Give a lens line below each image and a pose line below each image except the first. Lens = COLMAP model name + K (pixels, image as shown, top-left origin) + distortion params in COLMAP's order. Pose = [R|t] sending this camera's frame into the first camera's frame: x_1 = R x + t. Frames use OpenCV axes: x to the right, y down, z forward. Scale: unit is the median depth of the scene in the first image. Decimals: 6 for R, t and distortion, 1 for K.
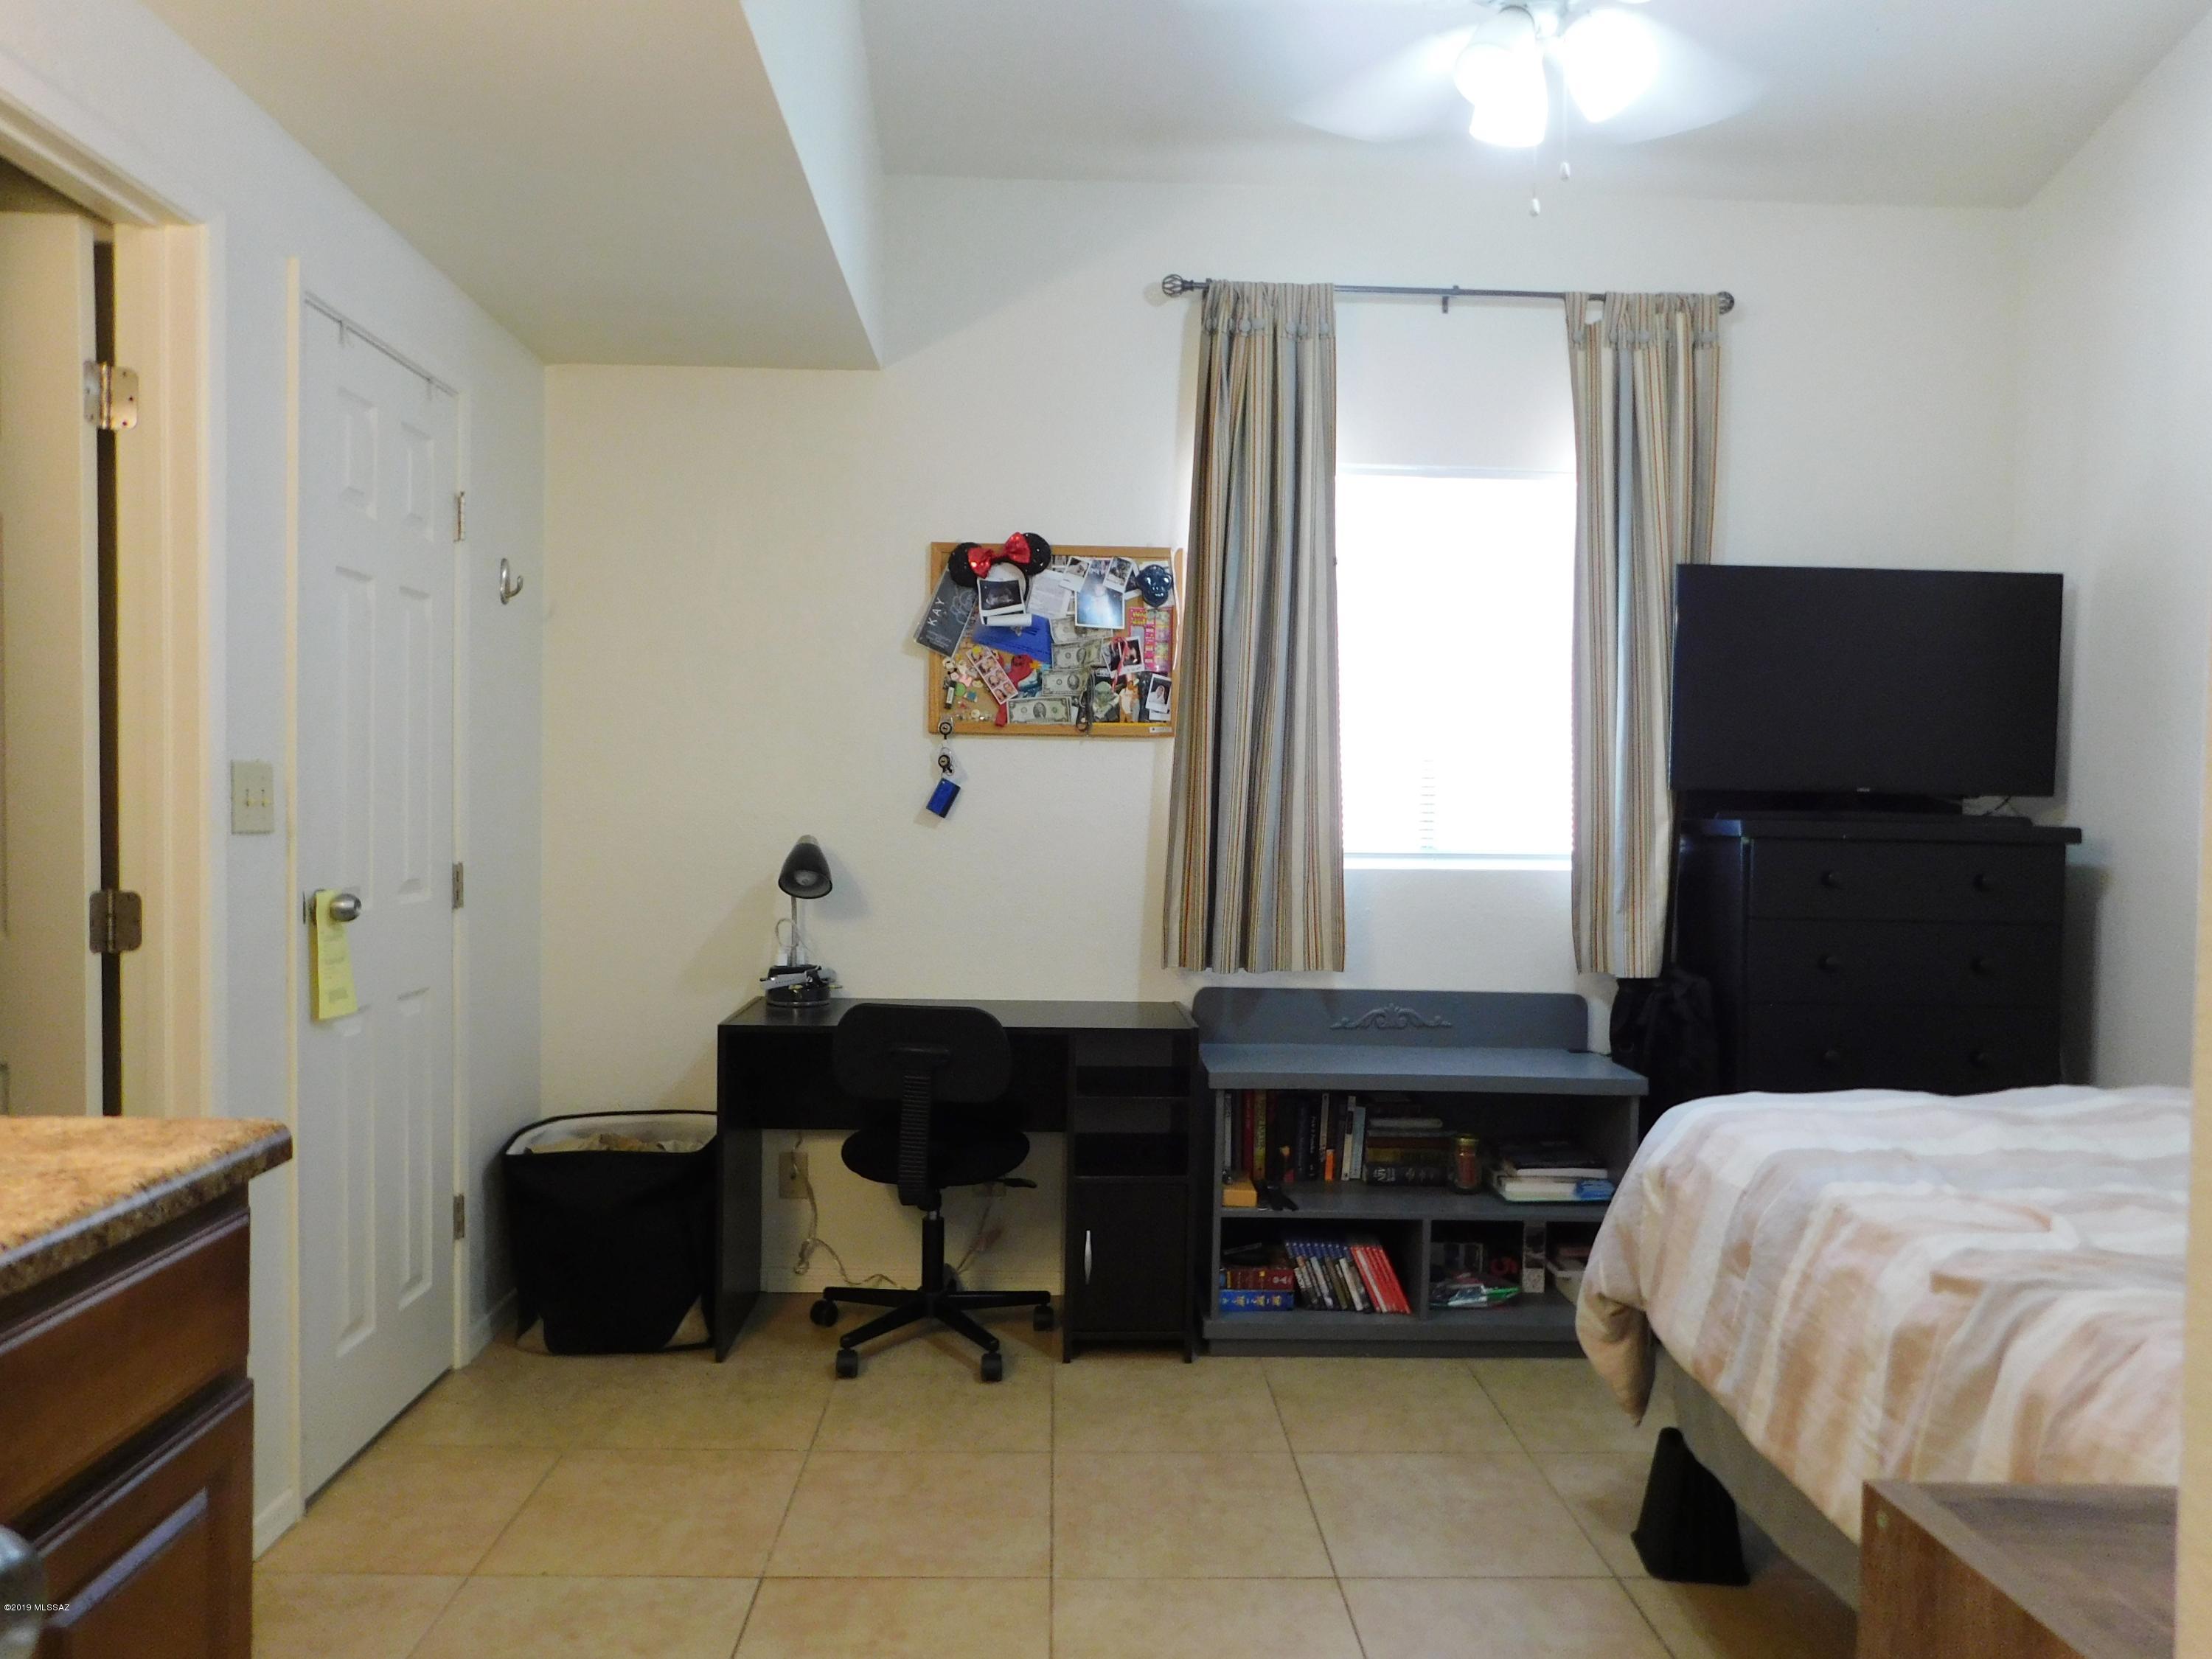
lens RADIAL K [[1450.2, 0, 1067.9], [0, 1450.2, 838.0], [0, 0, 1]] dist [-0.092517, 0.066591]
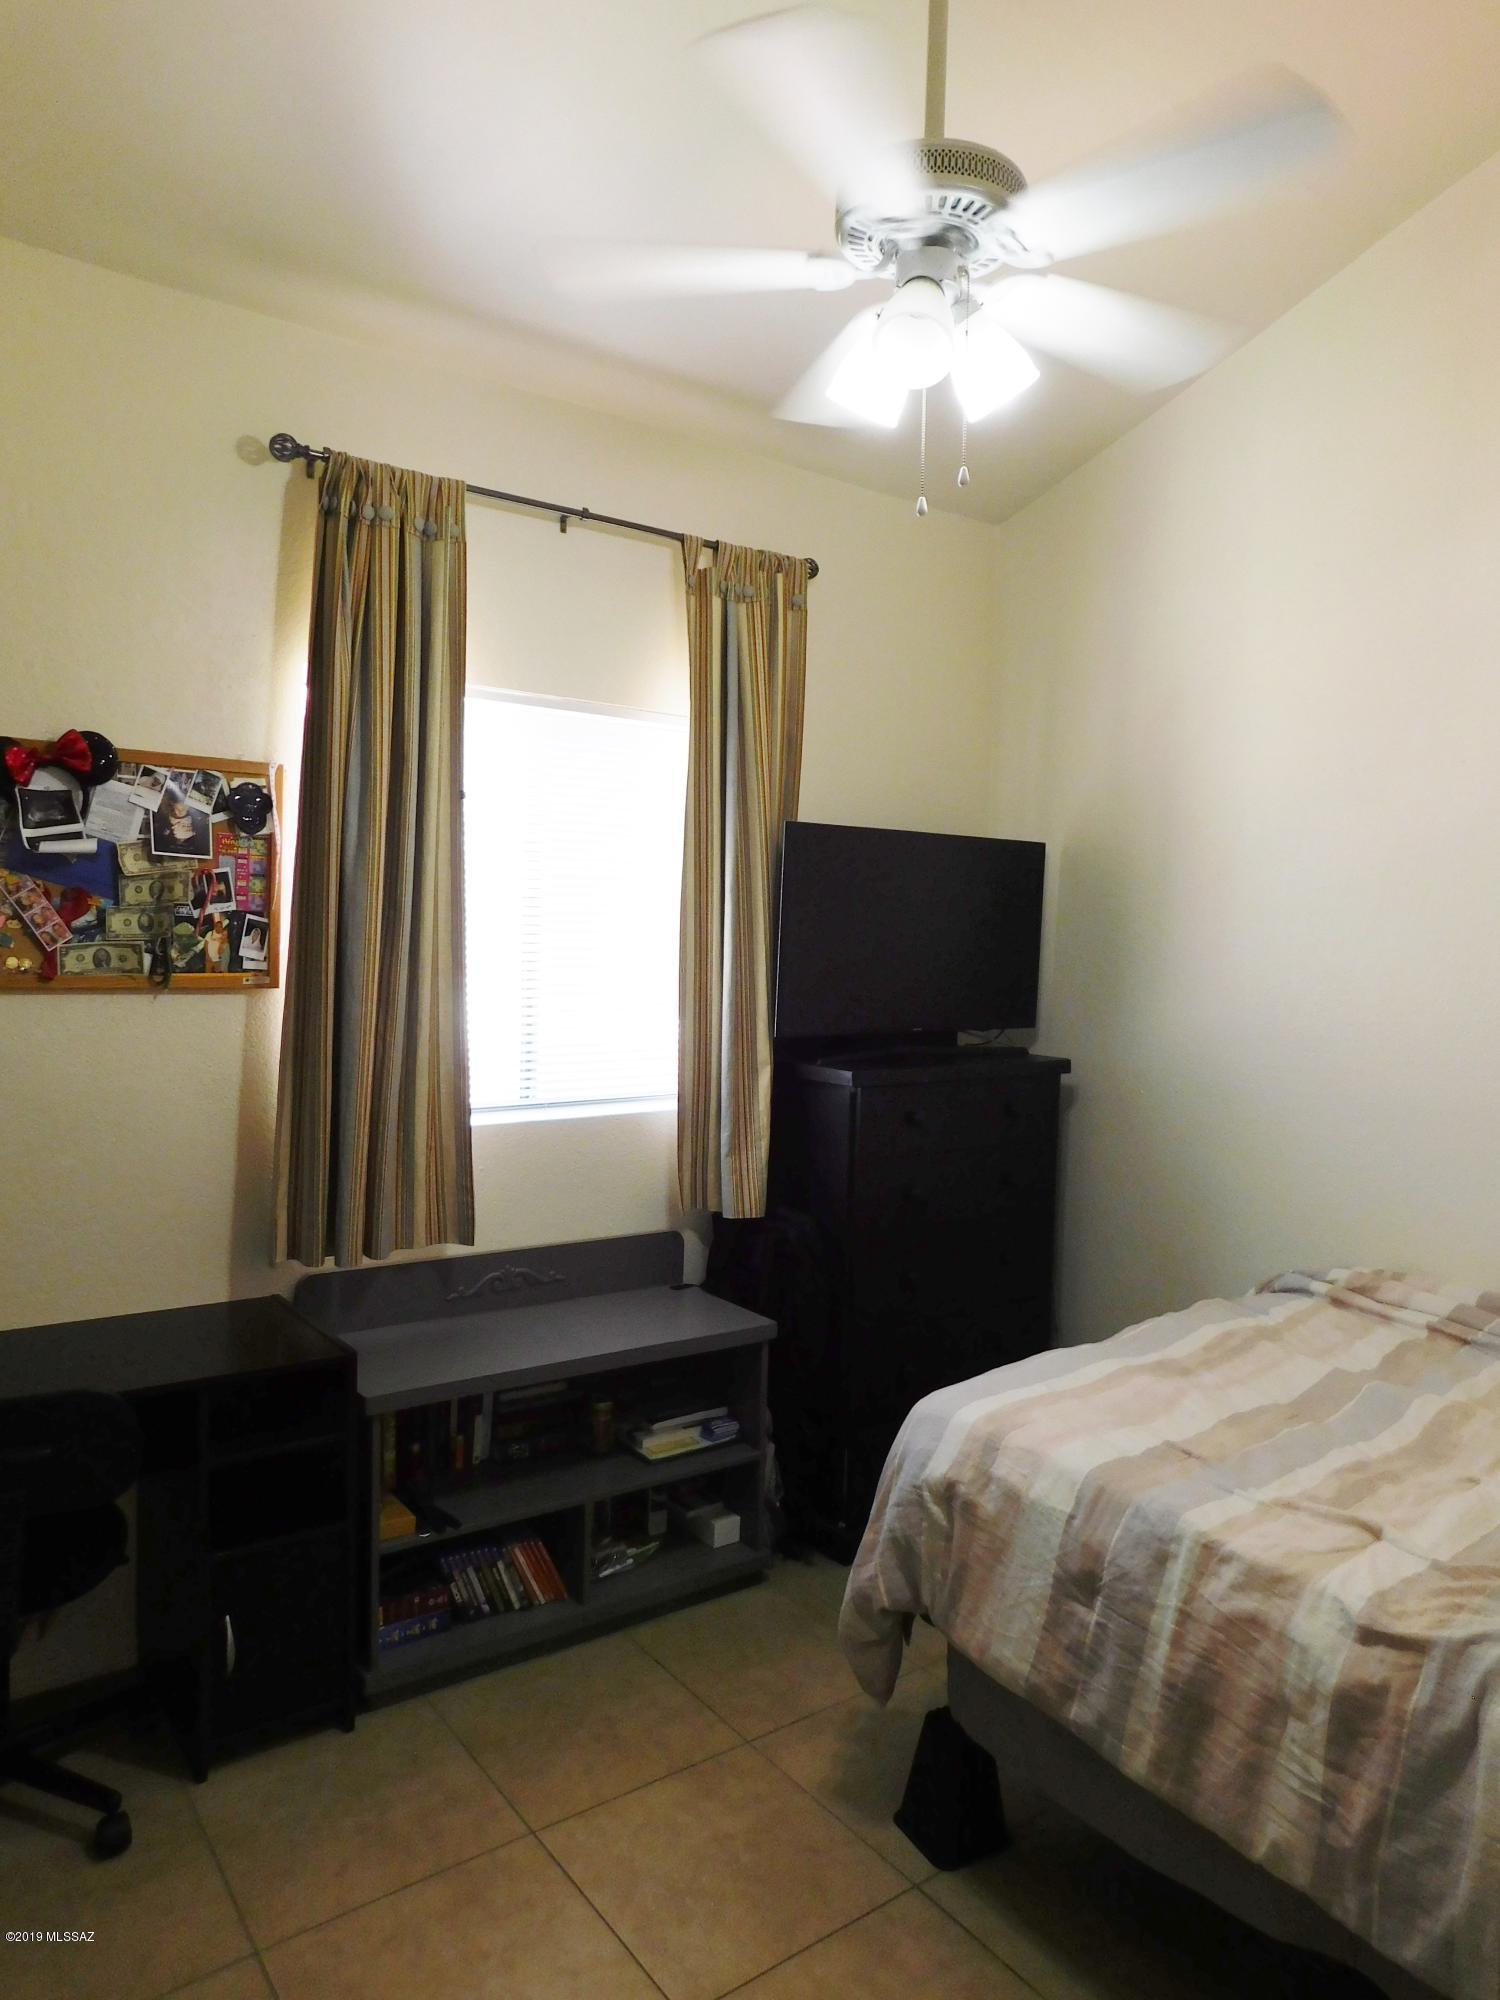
lens RADIAL K [[1311.2, 0, 750.0], [0, 1311.2, 1000.0], [0, 0, 1]] dist [-0.092517, 0.066591]
pose [[0.809467, -0.022879, 0.586719, -0.149600], [-0.000150, 0.999232, 0.039173, -0.095898], [-0.587165, -0.031797, 0.808843, 0.232877]]
